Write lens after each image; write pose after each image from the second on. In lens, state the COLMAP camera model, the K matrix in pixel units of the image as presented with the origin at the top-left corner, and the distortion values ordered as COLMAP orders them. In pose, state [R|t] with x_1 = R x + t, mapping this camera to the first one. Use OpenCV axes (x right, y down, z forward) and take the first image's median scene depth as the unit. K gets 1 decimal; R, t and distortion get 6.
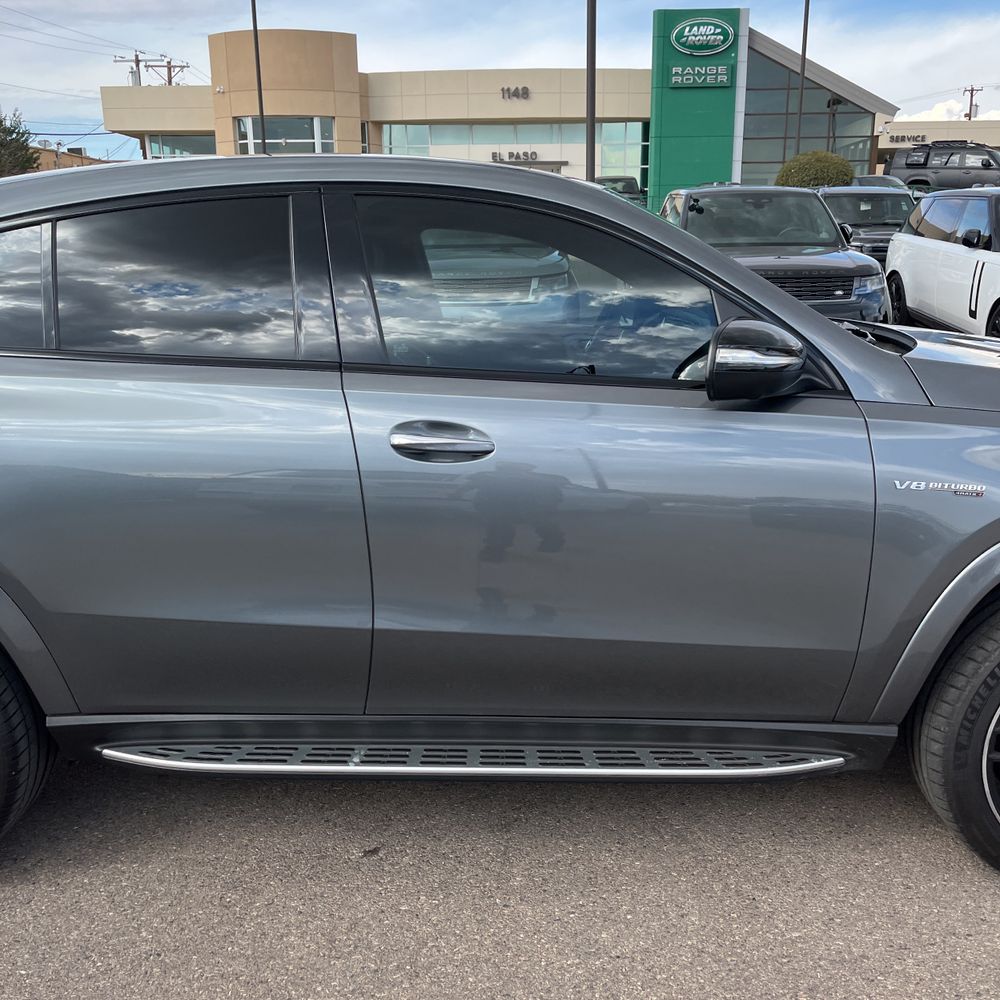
lens RADIAL K [[1007.2, 0, 507.9], [0, 1007.2, 517.7], [0, 0, 1]] dist [0.044546, -0.044840]
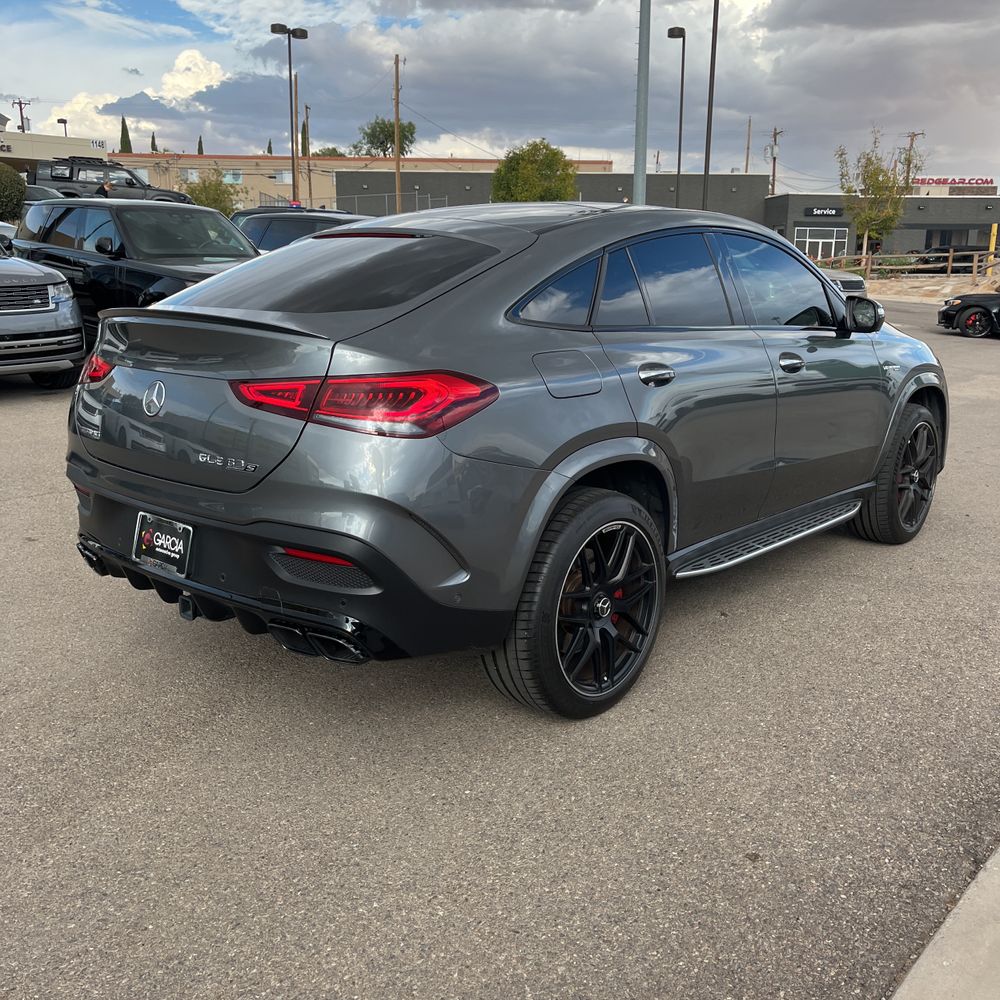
lens RADIAL K [[1015.4, 0, 500.3], [0, 1015.4, 494.7], [0, 0, 1]] dist [0.033478, -0.017785]
pose [[0.652423, -0.162984, 0.740122, -0.107886], [0.186250, 0.981132, 0.051876, -0.001820], [-0.734612, 0.104003, 0.670469, 0.007027]]
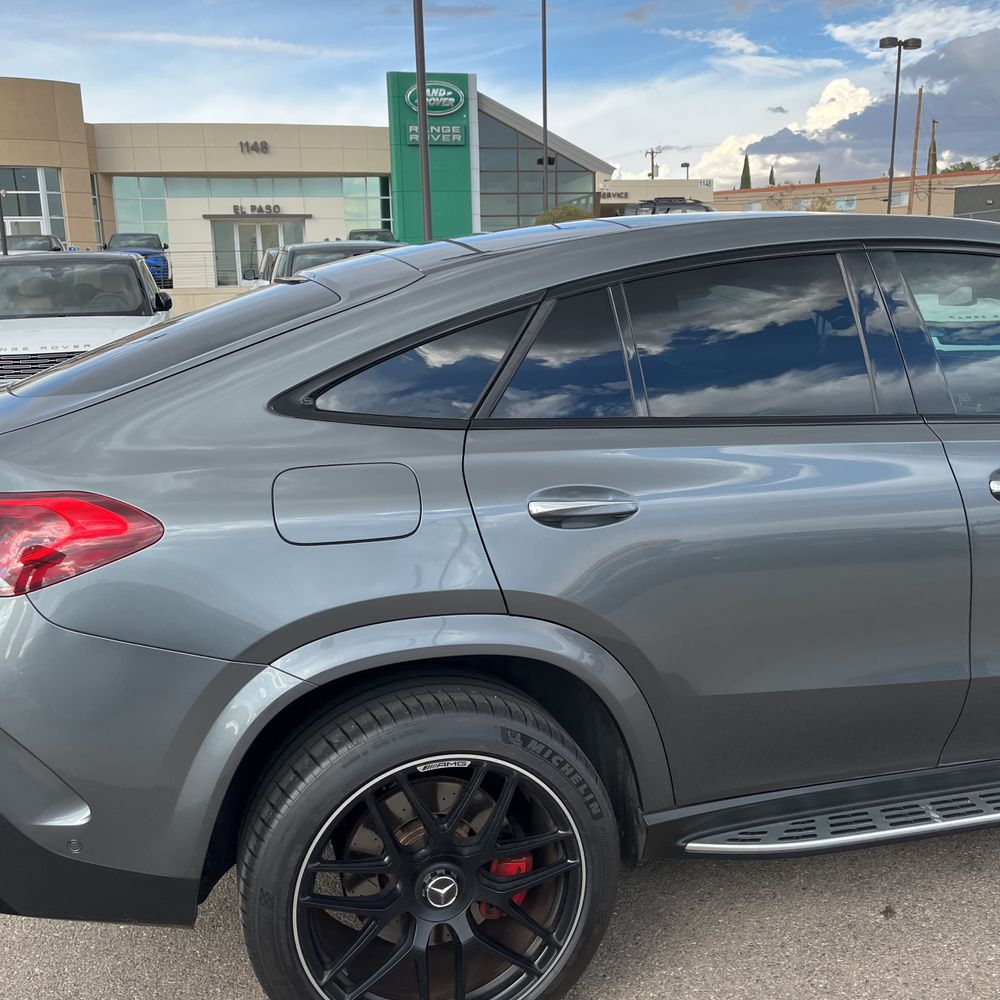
lens RADIAL K [[1007.3, 0, 484.2], [0, 1007.3, 498.6], [0, 0, 1]] dist [0.048534, -0.061057]
pose [[0.965822, -0.070441, 0.249451, -0.048522], [0.086330, 0.994838, -0.053326, -0.003127], [-0.244407, 0.073039, 0.966918, 0.007928]]
